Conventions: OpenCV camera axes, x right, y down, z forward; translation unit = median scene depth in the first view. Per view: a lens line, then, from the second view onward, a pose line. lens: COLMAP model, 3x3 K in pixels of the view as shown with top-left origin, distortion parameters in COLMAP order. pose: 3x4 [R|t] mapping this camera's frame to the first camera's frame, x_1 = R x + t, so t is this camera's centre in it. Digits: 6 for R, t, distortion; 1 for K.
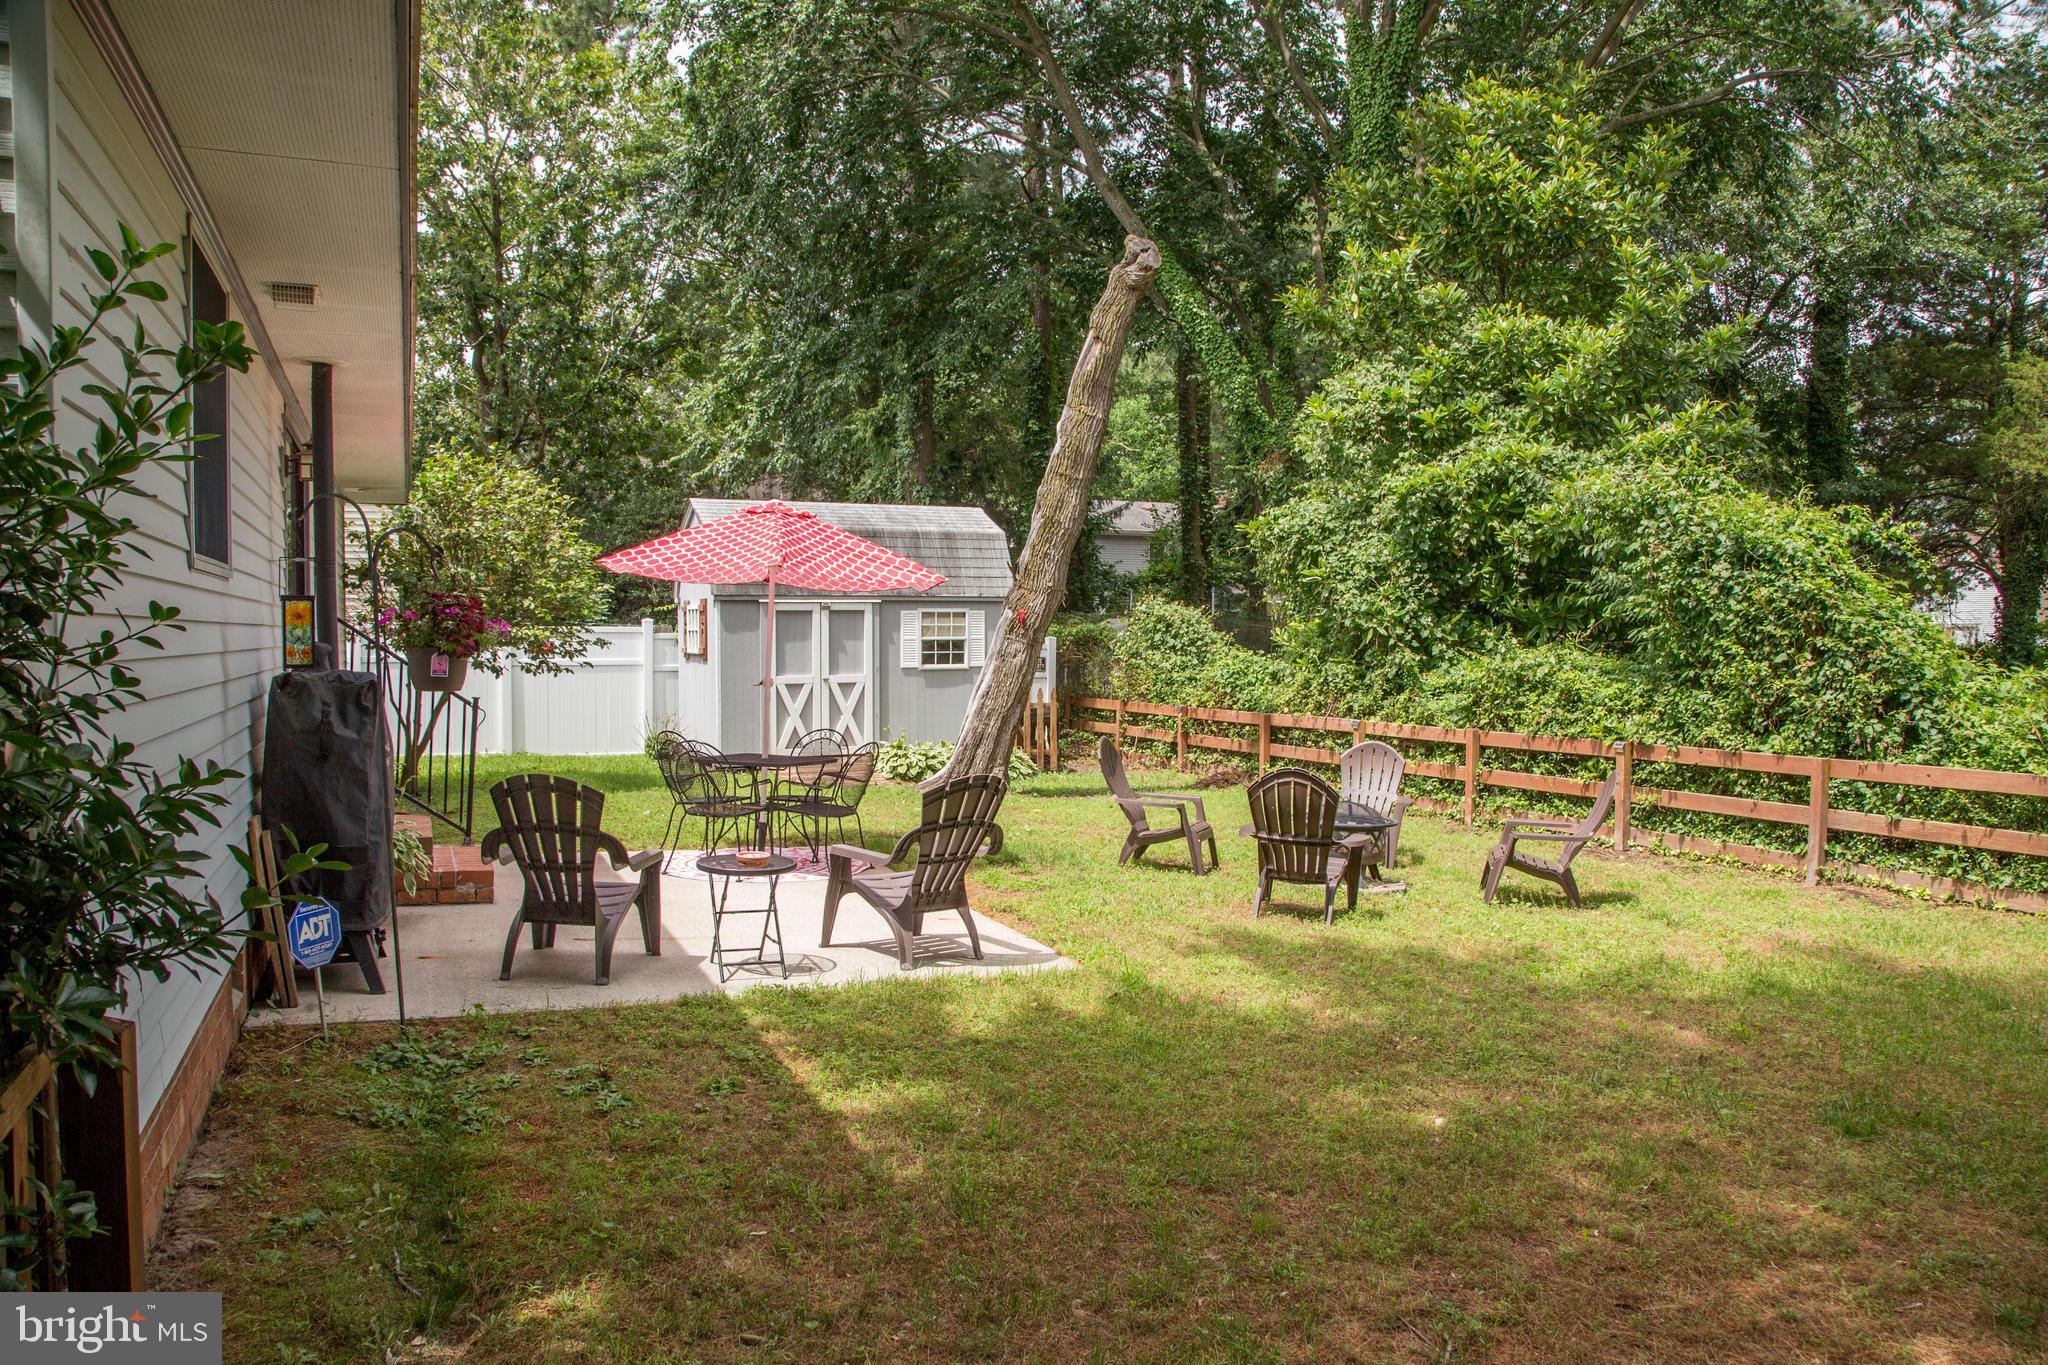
lens RADIAL K [[1395.0, 0, 1016.5], [0, 1395.0, 699.3], [0, 0, 1]] dist [-0.131321, 0.075309]
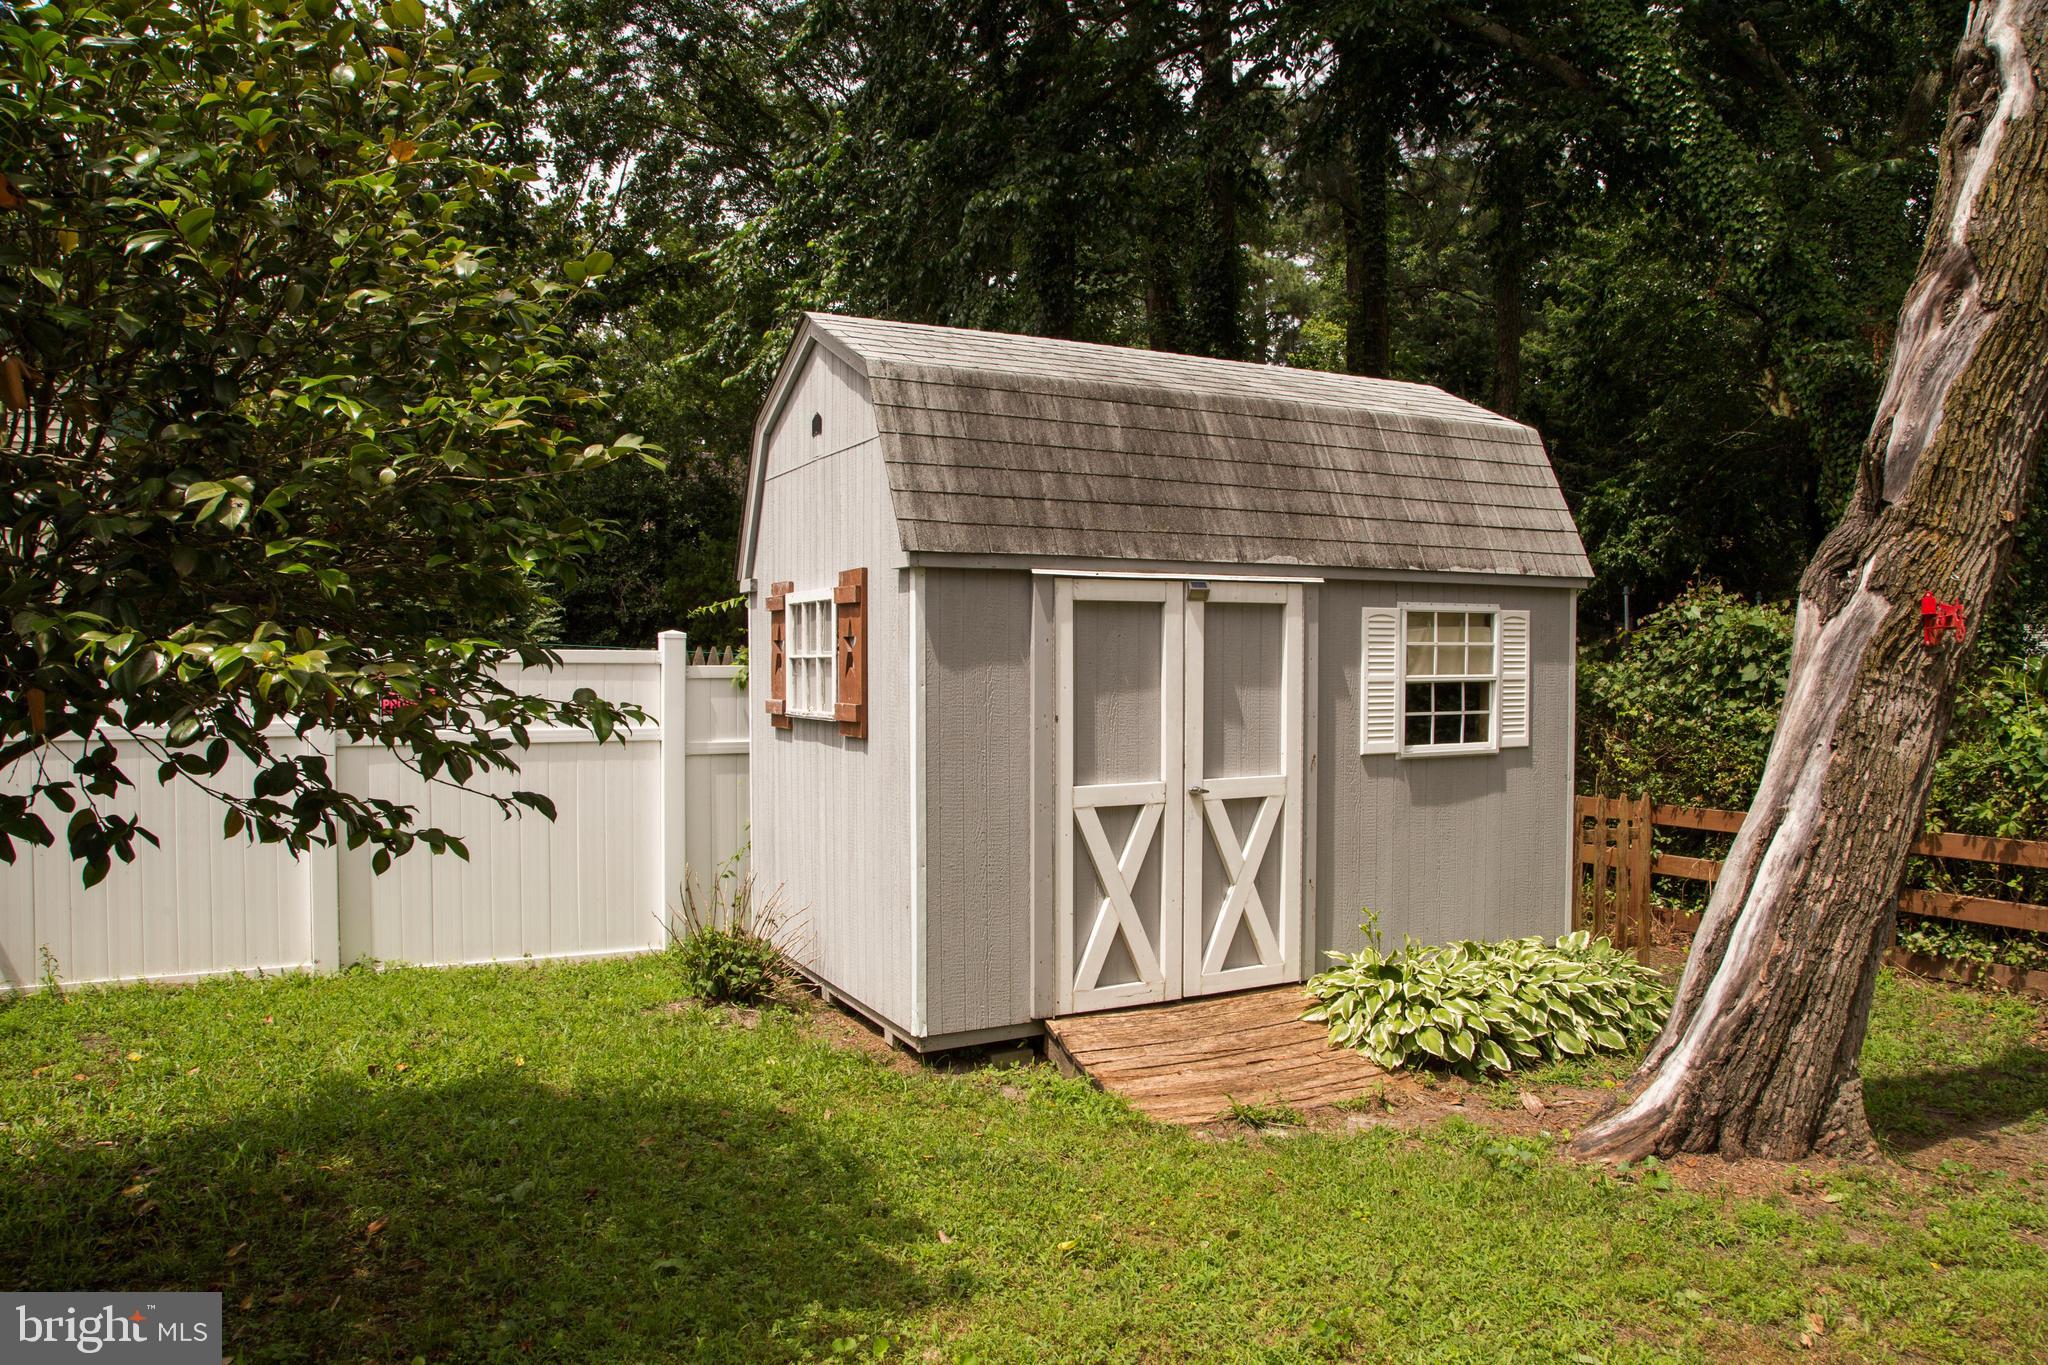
lens RADIAL K [[1395.0, 0, 1016.5], [0, 1395.0, 699.3], [0, 0, 1]] dist [-0.131321, 0.075309]
pose [[0.999291, -0.003005, 0.037520, -0.196235], [0.003889, 0.999716, -0.023520, -0.029806], [-0.037438, 0.023649, 0.999019, 0.629367]]
